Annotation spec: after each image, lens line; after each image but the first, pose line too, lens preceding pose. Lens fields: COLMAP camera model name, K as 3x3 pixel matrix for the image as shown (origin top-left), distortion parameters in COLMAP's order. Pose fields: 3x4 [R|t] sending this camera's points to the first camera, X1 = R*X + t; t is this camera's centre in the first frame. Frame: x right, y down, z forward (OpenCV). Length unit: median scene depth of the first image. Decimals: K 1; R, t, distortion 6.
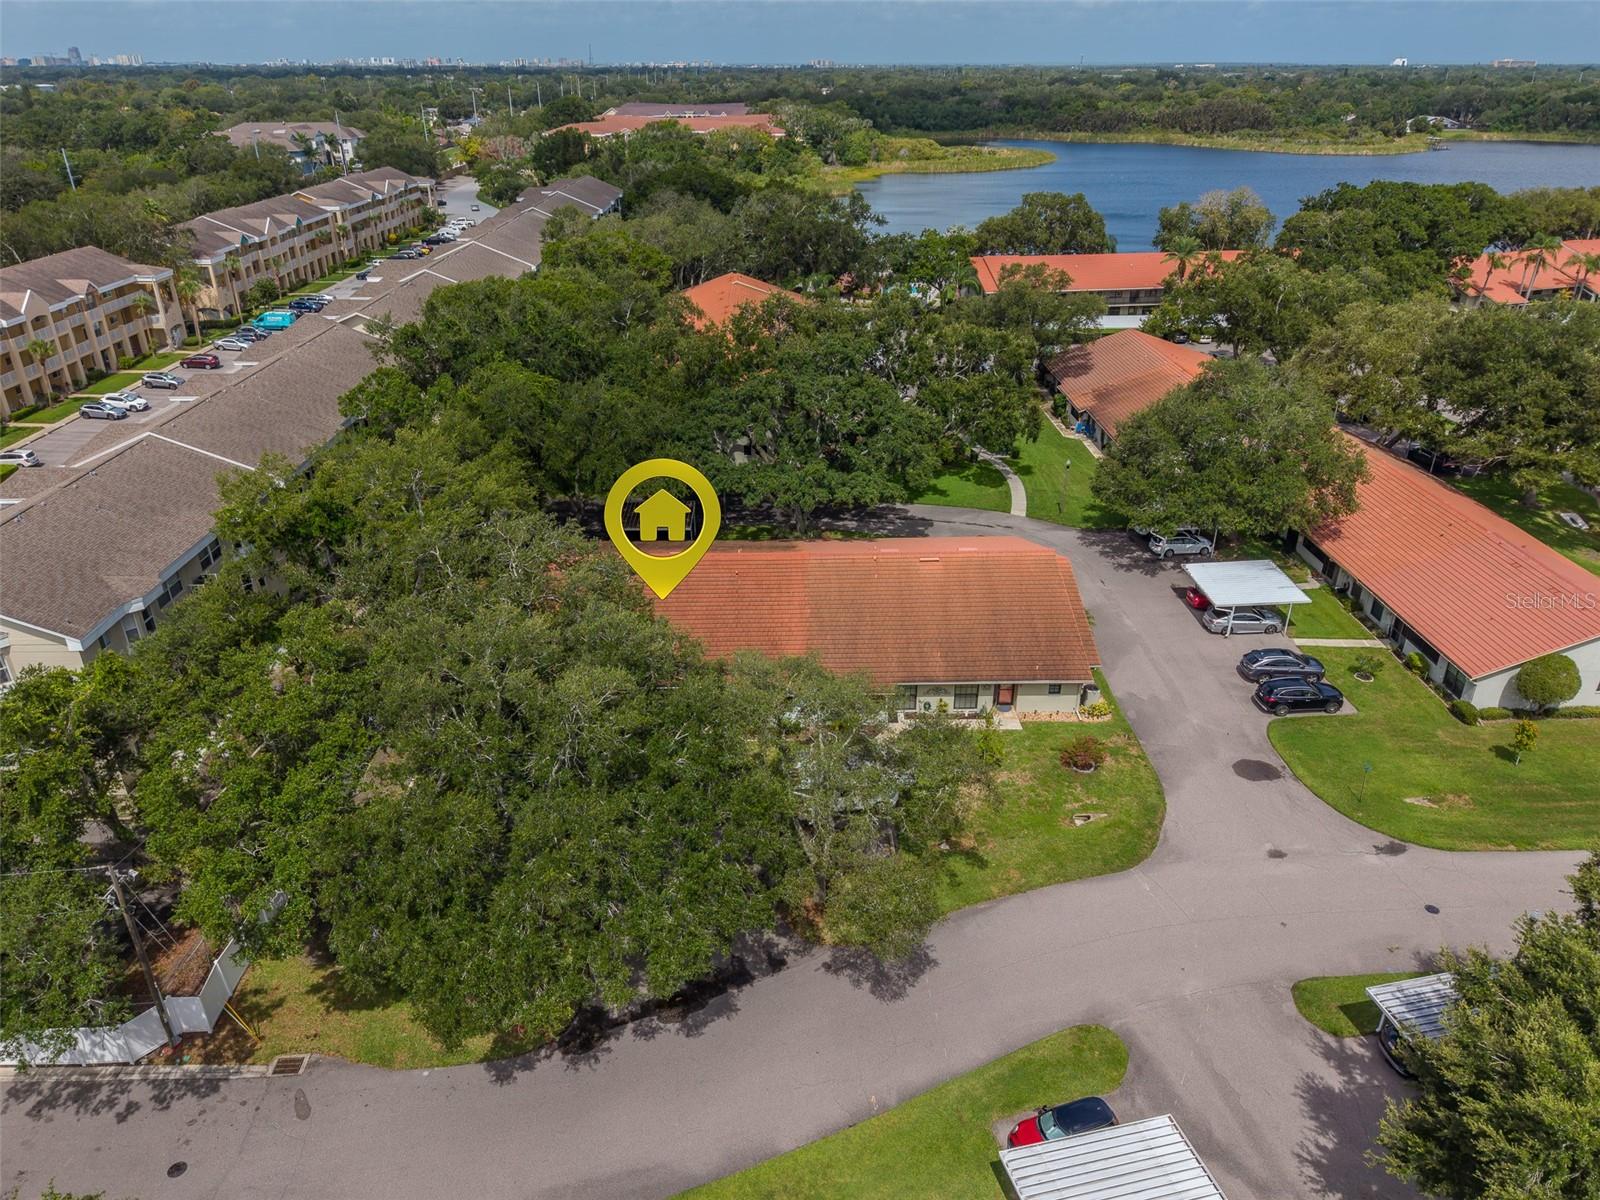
lens RADIAL K [[1116.4, 0, 800.0], [0, 1116.4, 600.0], [0, 0, 1]] dist [0.001659, -0.000250]
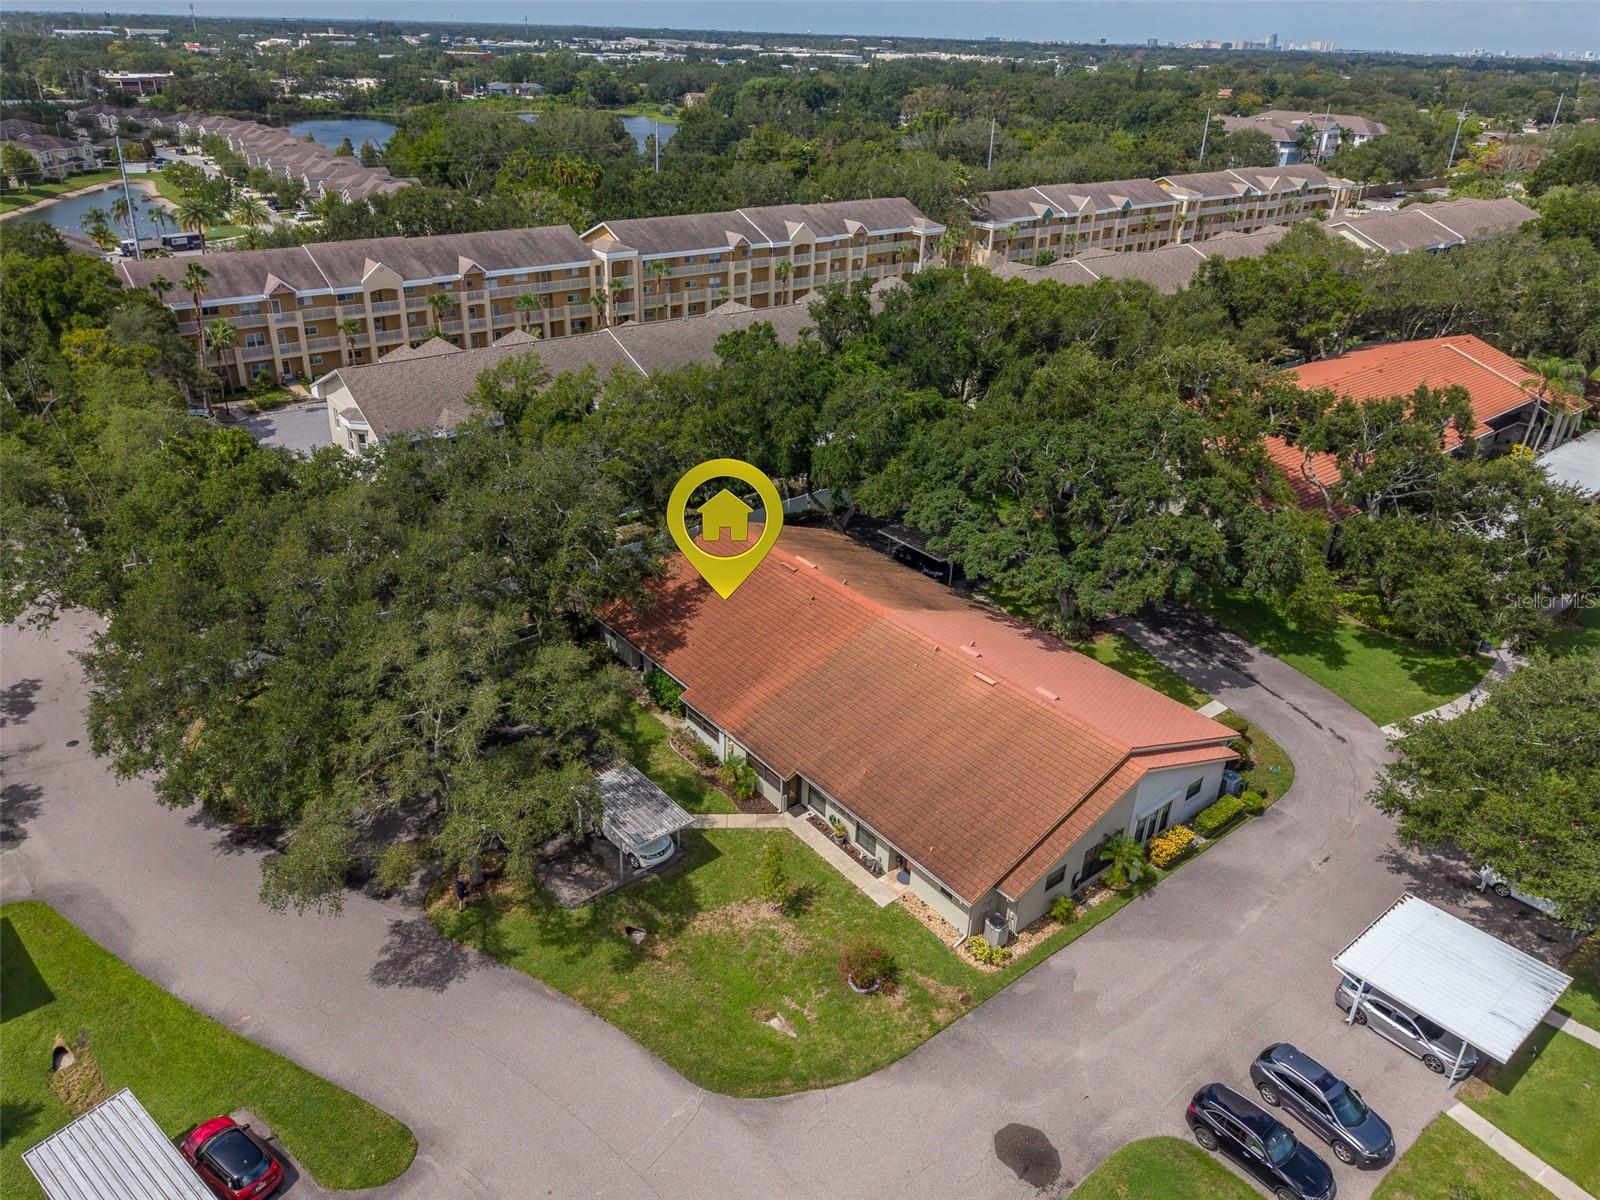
lens RADIAL K [[1063.5, 0, 800.0], [0, 1063.5, 600.0], [0, 0, 1]] dist [-0.005289, 0.001027]
pose [[0.590262, 0.394902, -0.704019, 0.458844], [-0.373606, 0.906774, 0.195394, -0.160304], [0.715548, 0.147692, 0.682772, 0.292080]]
